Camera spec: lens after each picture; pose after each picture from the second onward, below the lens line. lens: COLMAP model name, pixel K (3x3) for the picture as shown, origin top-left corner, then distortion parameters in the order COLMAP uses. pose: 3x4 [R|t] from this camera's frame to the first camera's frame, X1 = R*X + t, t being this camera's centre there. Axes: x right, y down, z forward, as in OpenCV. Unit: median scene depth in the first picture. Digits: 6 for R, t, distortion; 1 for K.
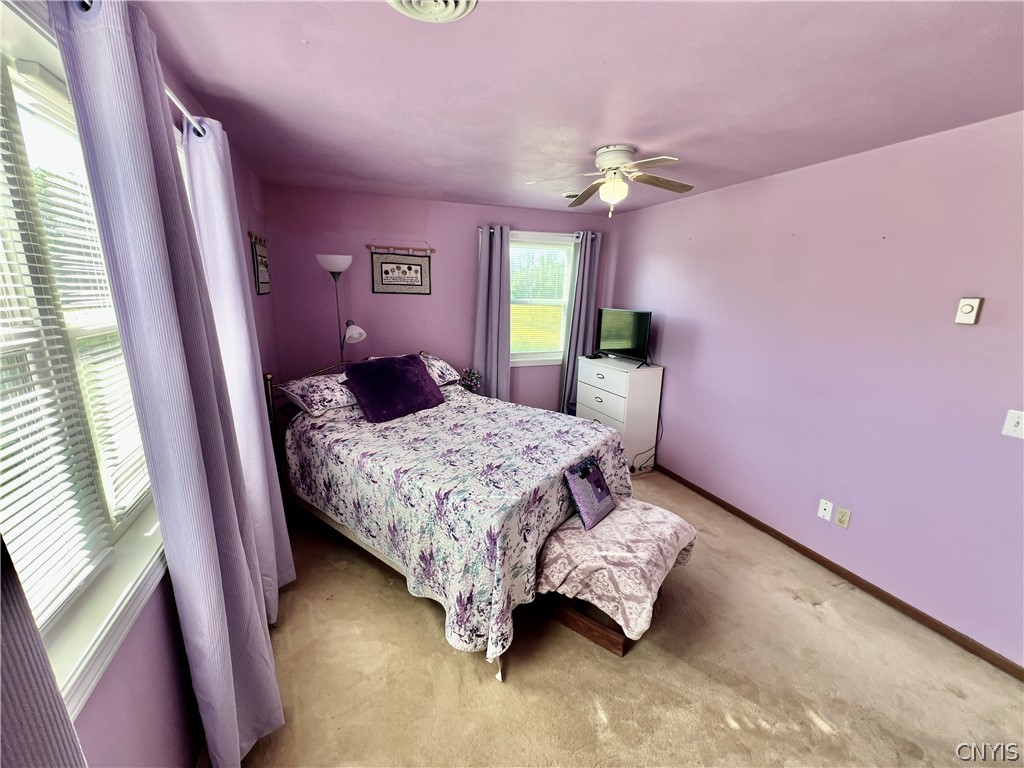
lens RADIAL K [[410.5, 0, 511.4], [0, 410.5, 382.7], [0, 0, 1]] dist [-0.008152, 0.001288]
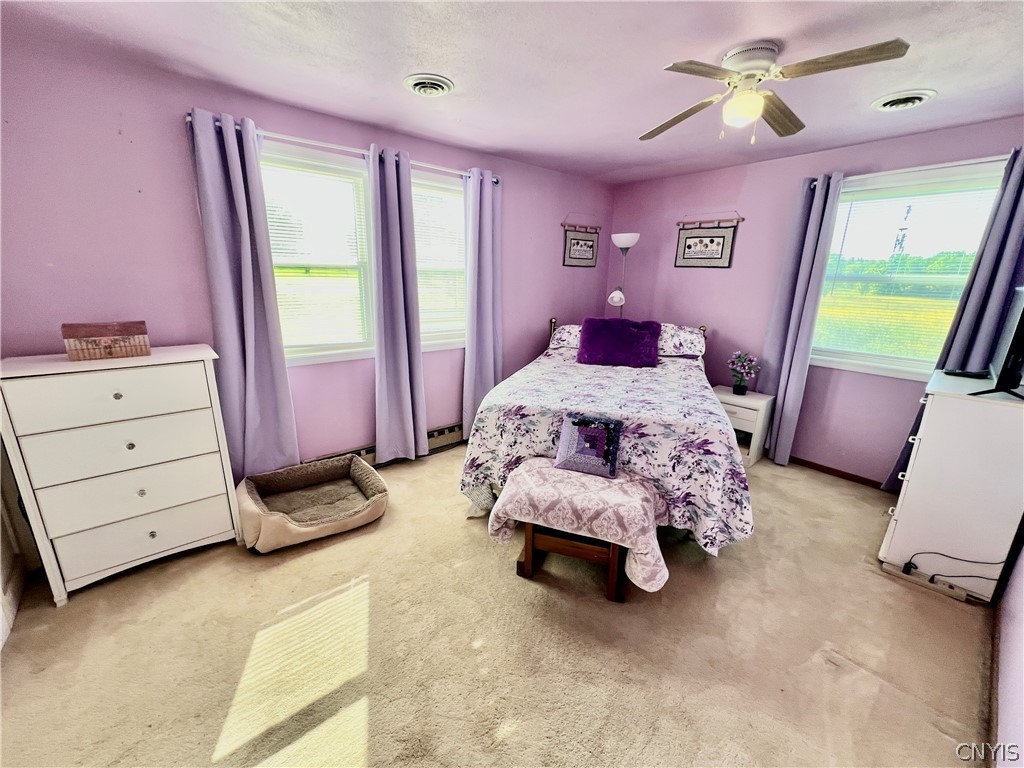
lens RADIAL K [[410.5, 0, 510.1], [0, 410.5, 384.0], [0, 0, 1]] dist [-0.008152, 0.001288]
pose [[0.315331, 0.232802, -0.919983, 0.596480], [-0.226454, 0.959896, 0.165283, -0.001390], [0.921567, 0.156215, 0.355404, 0.259454]]
